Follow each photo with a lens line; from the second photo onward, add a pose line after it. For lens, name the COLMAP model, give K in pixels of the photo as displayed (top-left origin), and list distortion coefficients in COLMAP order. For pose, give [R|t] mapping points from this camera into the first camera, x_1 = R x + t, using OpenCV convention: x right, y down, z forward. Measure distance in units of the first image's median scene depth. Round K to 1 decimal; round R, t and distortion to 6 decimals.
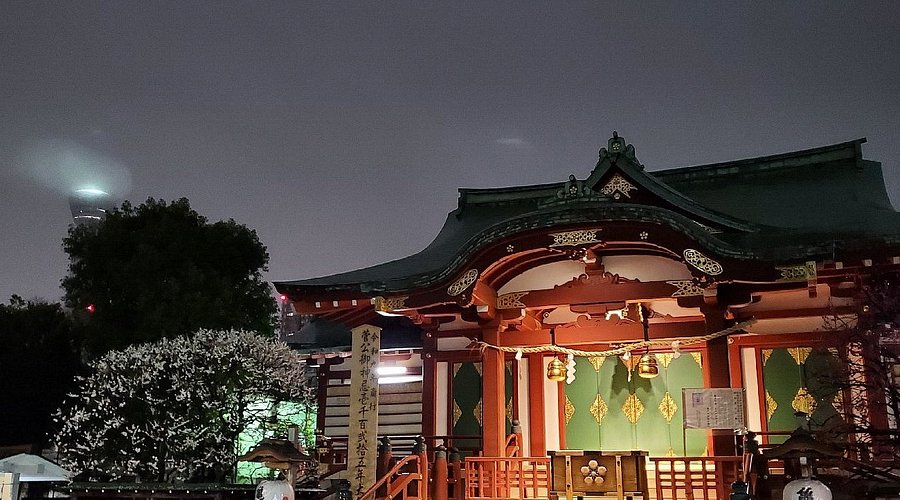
lens RADIAL K [[928.4, 0, 431.3], [0, 928.4, 253.9], [0, 0, 1]] dist [0.048145, 0.000000]
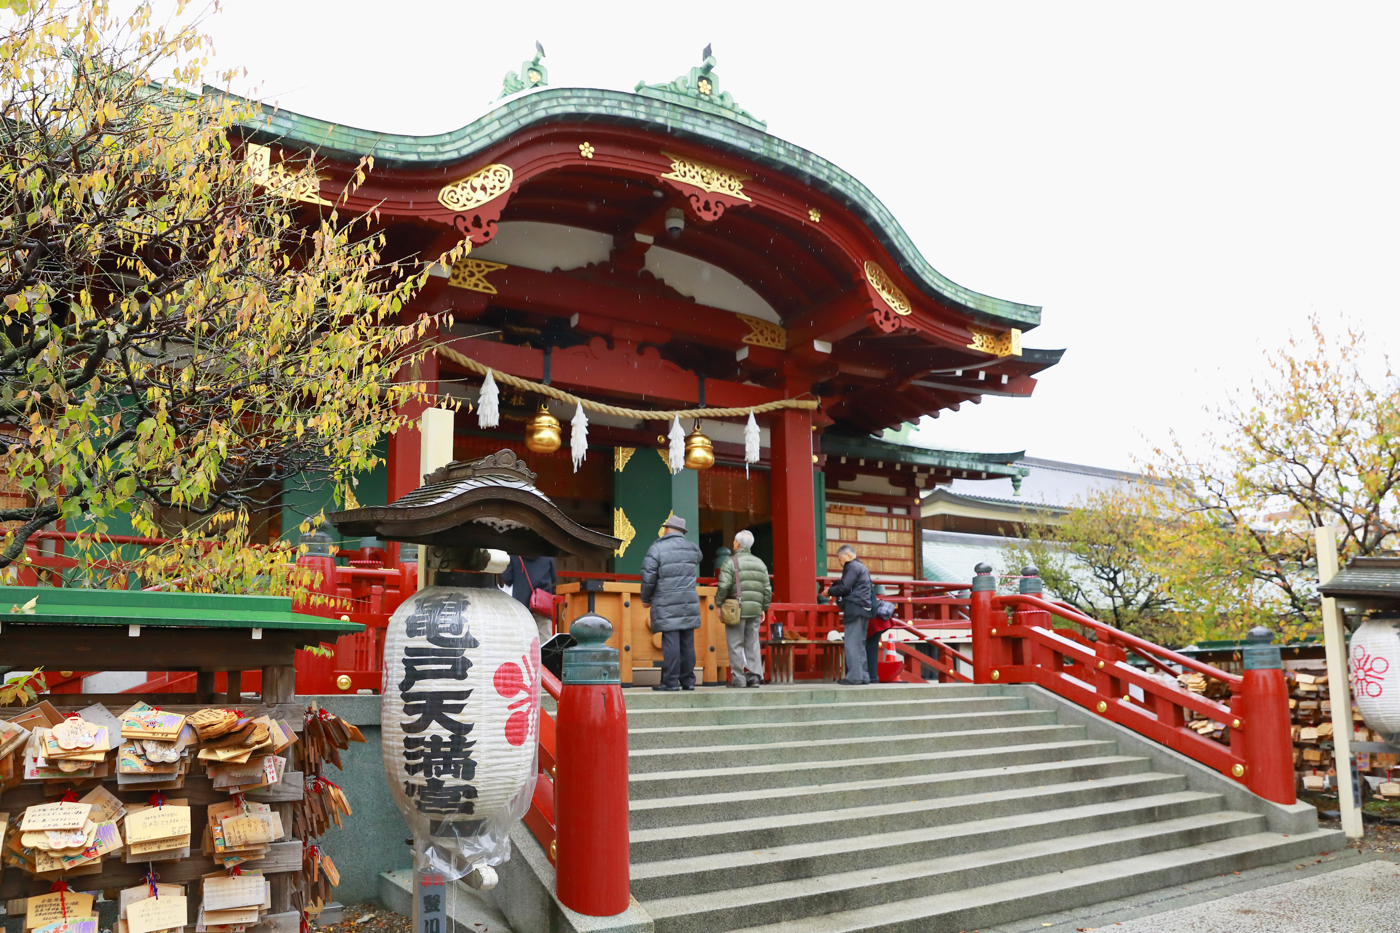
lens RADIAL K [[1033.2, 0, 741.6], [0, 1033.2, 569.5], [0, 0, 1]] dist [-0.055030, -0.001016]
pose [[0.570077, 0.072776, 0.818362, -0.260566], [-0.190142, 0.980714, 0.045240, 0.154140], [-0.799286, -0.181395, 0.572920, 0.577347]]
